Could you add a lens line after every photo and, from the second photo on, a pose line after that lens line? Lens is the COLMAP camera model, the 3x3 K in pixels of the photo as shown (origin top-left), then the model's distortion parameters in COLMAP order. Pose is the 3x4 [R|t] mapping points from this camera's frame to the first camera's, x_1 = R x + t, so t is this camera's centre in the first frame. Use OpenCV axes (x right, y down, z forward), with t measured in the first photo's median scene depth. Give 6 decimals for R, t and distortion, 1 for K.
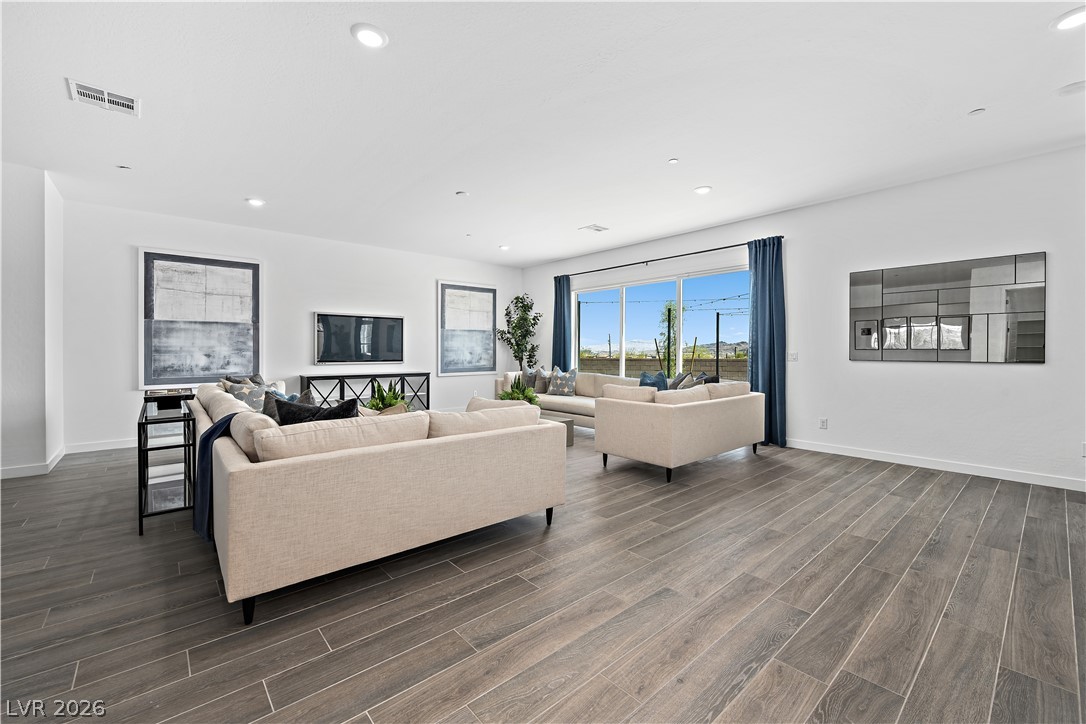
lens RADIAL K [[450.0, 0, 546.3], [0, 450.0, 348.8], [0, 0, 1]] dist [-0.006974, 0.001311]
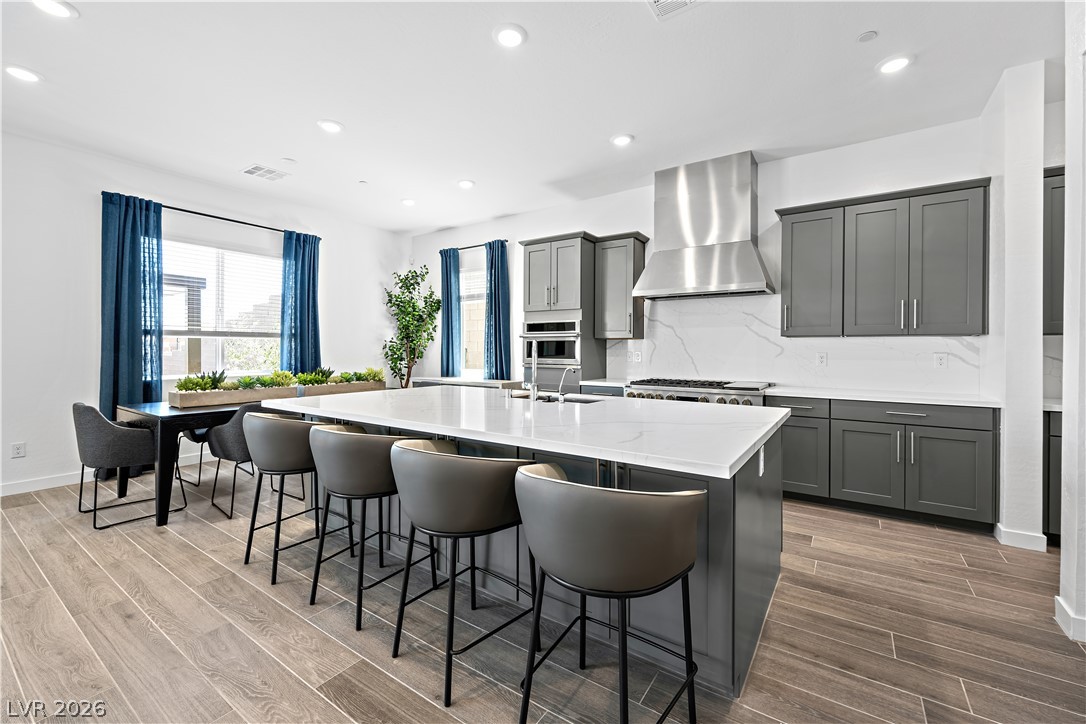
lens RADIAL K [[450.0, 0, 545.3], [0, 450.0, 349.3], [0, 0, 1]] dist [-0.006974, 0.001311]
pose [[-0.247066, -0.002299, 0.968996, -0.012236], [-0.007811, 0.999969, 0.000381, -0.001870], [-0.968967, -0.007475, -0.247077, 0.083168]]
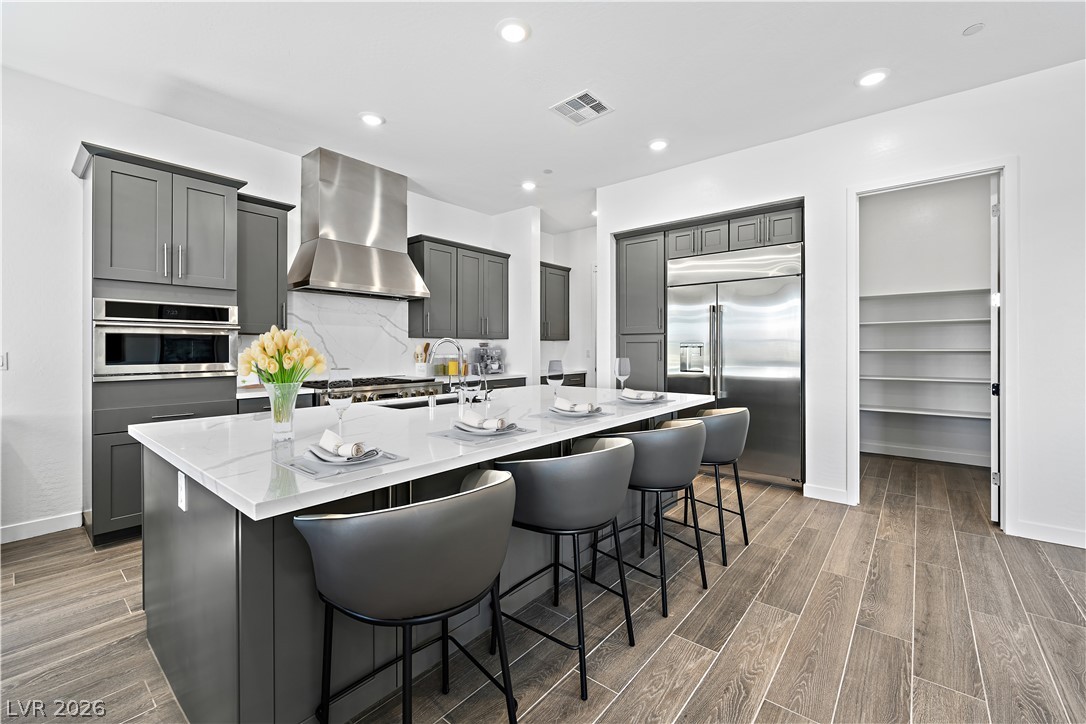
lens RADIAL K [[450.0, 0, 548.7], [0, 450.0, 344.5], [0, 0, 1]] dist [-0.006974, 0.001311]
pose [[-0.987691, 0.000007, -0.156419, 0.458946], [0.001830, 0.999932, -0.011512, 0.000504], [0.156408, -0.011656, -0.987624, 0.443512]]
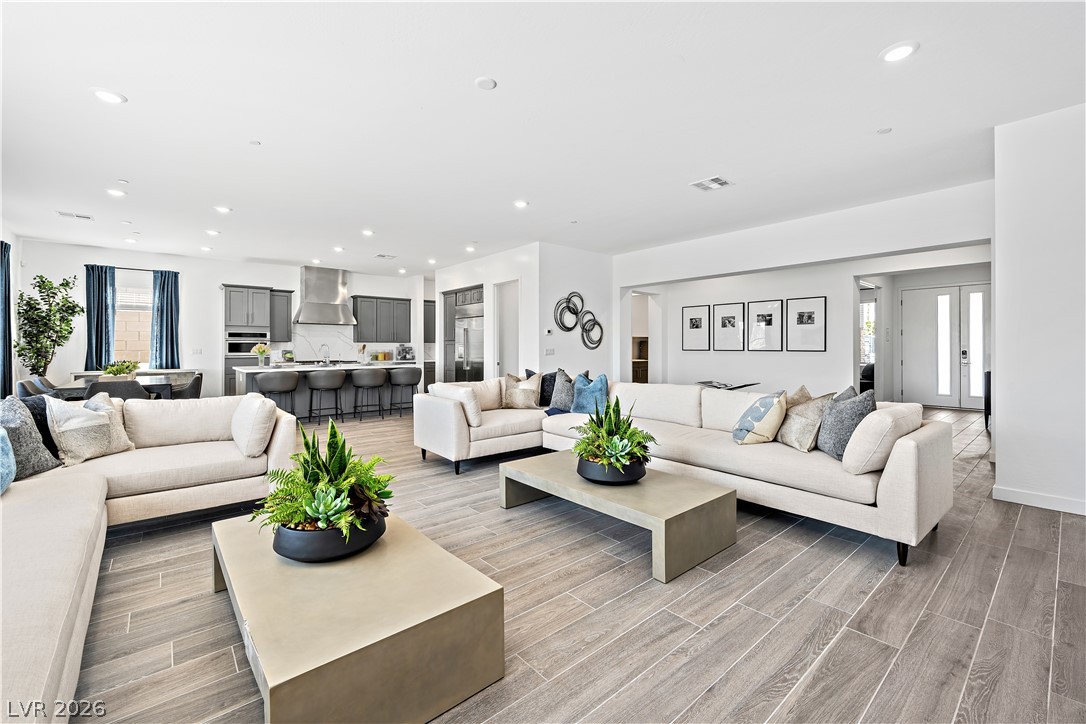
lens RADIAL K [[450.0, 0, 549.9], [0, 450.0, 344.7], [0, 0, 1]] dist [-0.006974, 0.001311]
pose [[-0.999893, 0.000977, 0.014588, -0.255664], [0.000826, 0.999946, -0.010401, 0.006229], [-0.014597, -0.010388, -0.999839, 1.396251]]
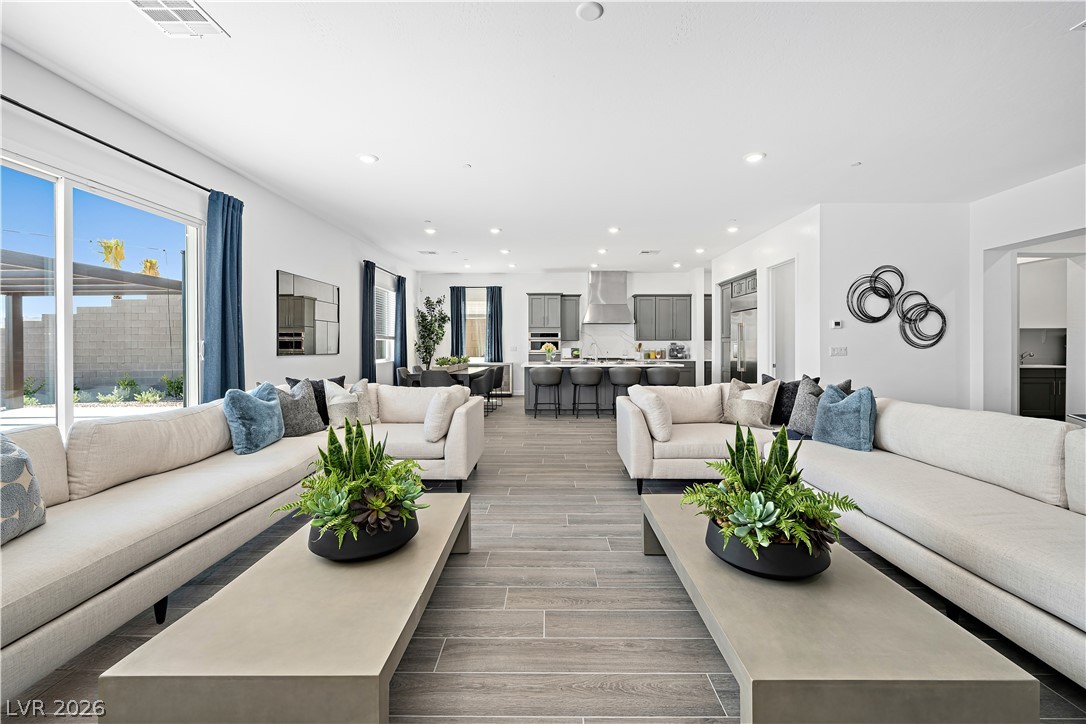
lens RADIAL K [[450.0, 0, 546.4], [0, 450.0, 345.3], [0, 0, 1]] dist [-0.006974, 0.001311]
pose [[-0.741114, 0.001560, 0.671377, -0.420405], [-0.002138, 0.999987, -0.004684, 0.006109], [-0.671375, -0.004907, -0.741101, 1.209080]]
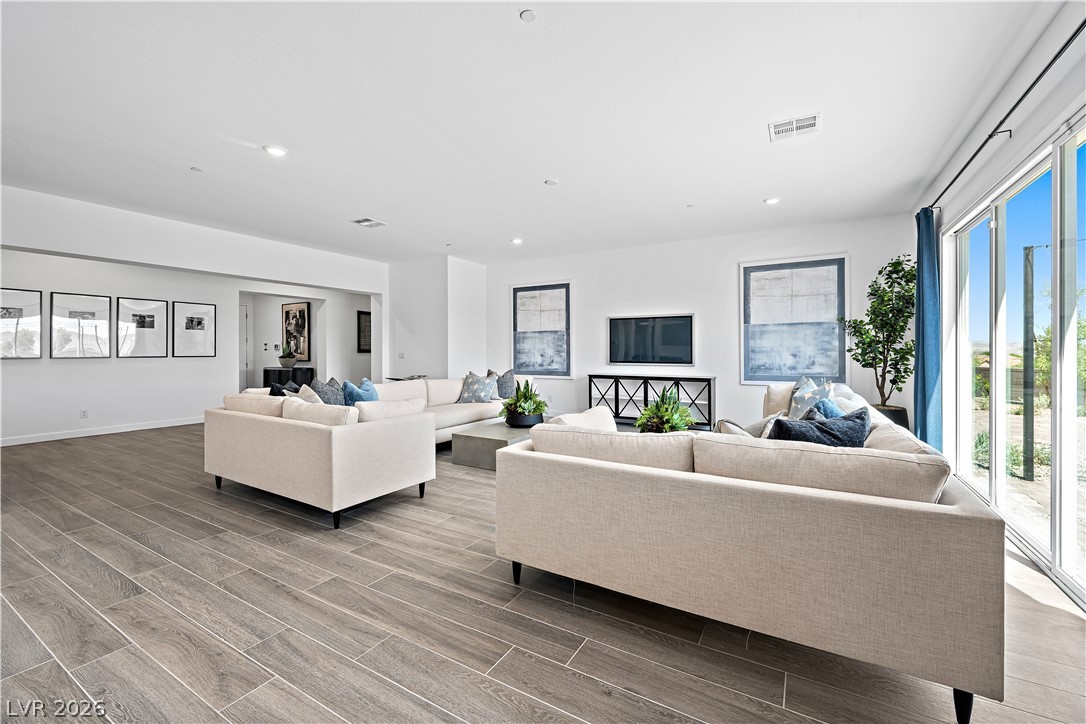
lens RADIAL K [[450.0, 0, 546.6], [0, 450.0, 347.7], [0, 0, 1]] dist [-0.006974, 0.001311]
pose [[0.312420, -0.008126, -0.949909, 0.595879], [0.005428, 0.999962, -0.006769, 0.000332], [0.949928, -0.003041, 0.312453, 0.614216]]
